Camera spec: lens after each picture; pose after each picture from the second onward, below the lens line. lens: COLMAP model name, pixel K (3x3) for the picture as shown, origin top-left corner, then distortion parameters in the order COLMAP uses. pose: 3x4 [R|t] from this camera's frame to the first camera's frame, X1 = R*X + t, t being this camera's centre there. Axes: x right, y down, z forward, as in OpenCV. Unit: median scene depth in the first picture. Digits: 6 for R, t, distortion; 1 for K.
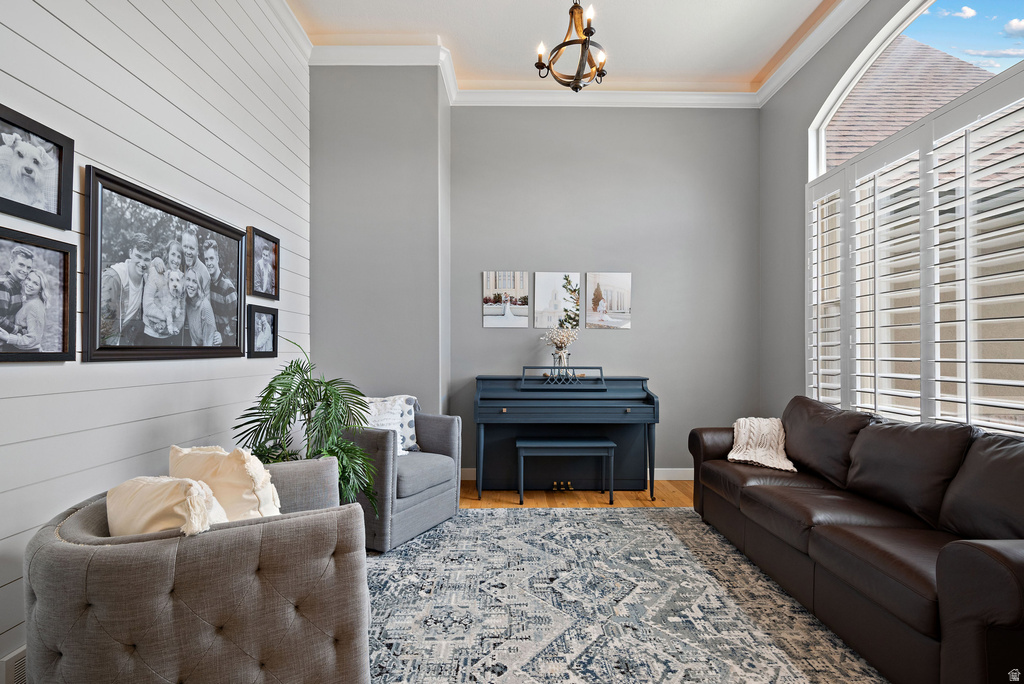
lens RADIAL K [[466.0, 0, 528.9], [0, 466.0, 351.5], [0, 0, 1]] dist [0.000905, 0.000163]
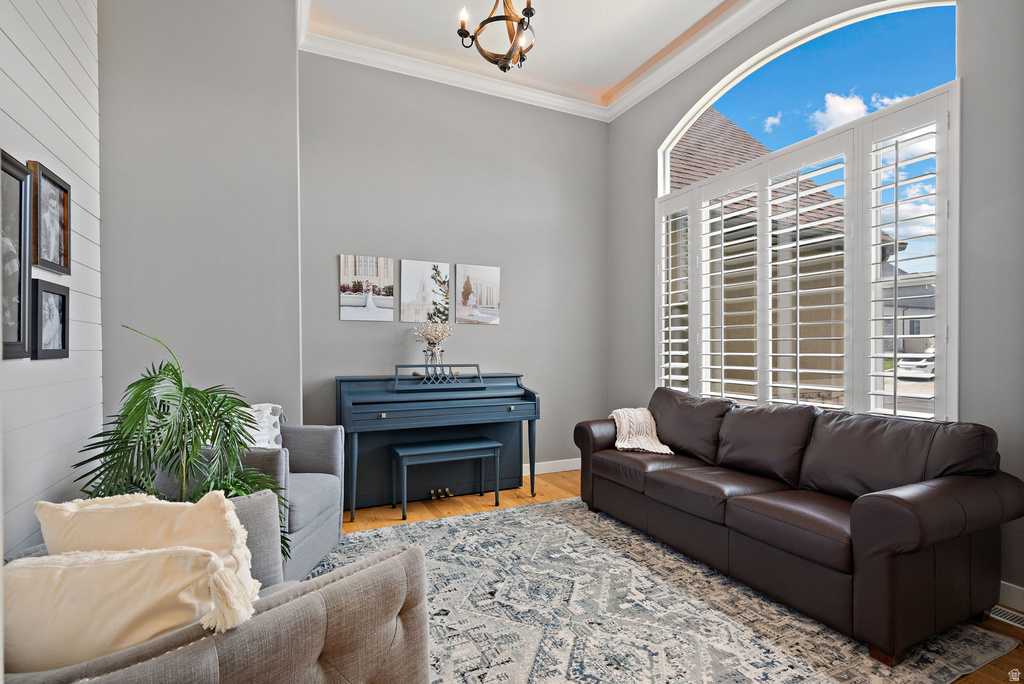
lens RADIAL K [[487.1, 0, 509.4], [0, 487.1, 351.8], [0, 0, 1]] dist [0.002800, -0.000922]
pose [[0.911091, -0.005526, 0.412169, -0.286273], [0.001483, 0.999948, 0.010129, -0.003190], [-0.412204, -0.008617, 0.911051, 0.093077]]
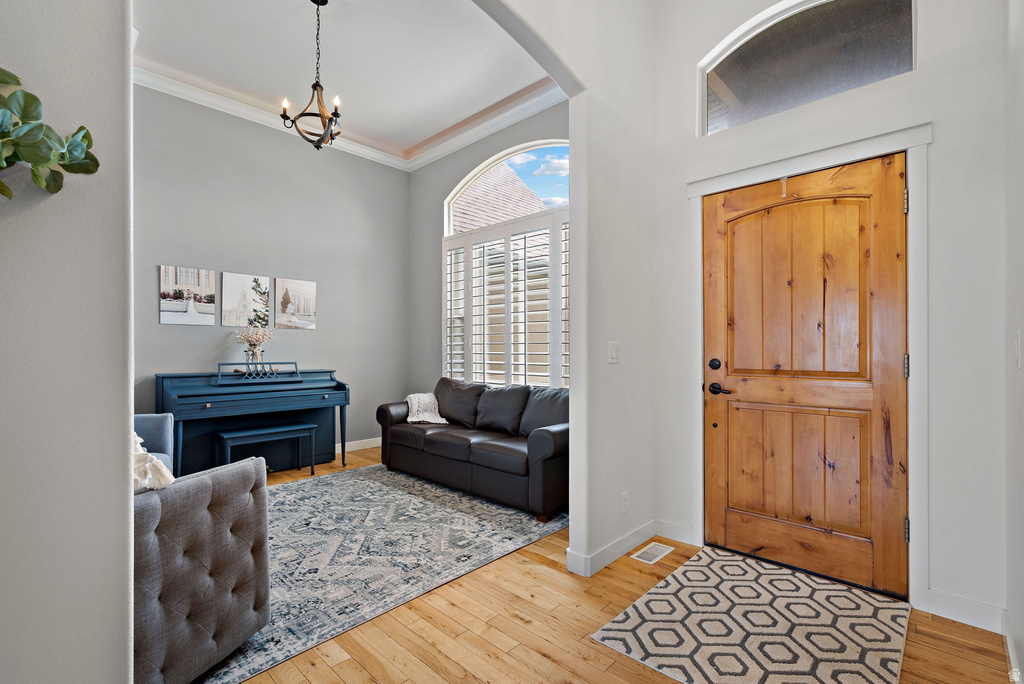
lens RADIAL K [[466.0, 0, 517.4], [0, 466.0, 348.5], [0, 0, 1]] dist [0.000905, 0.000163]
pose [[0.692212, -0.000589, 0.721694, -0.436980], [-0.000805, 0.999998, 0.001588, -0.004323], [-0.721694, -0.001680, 0.692210, -0.294303]]
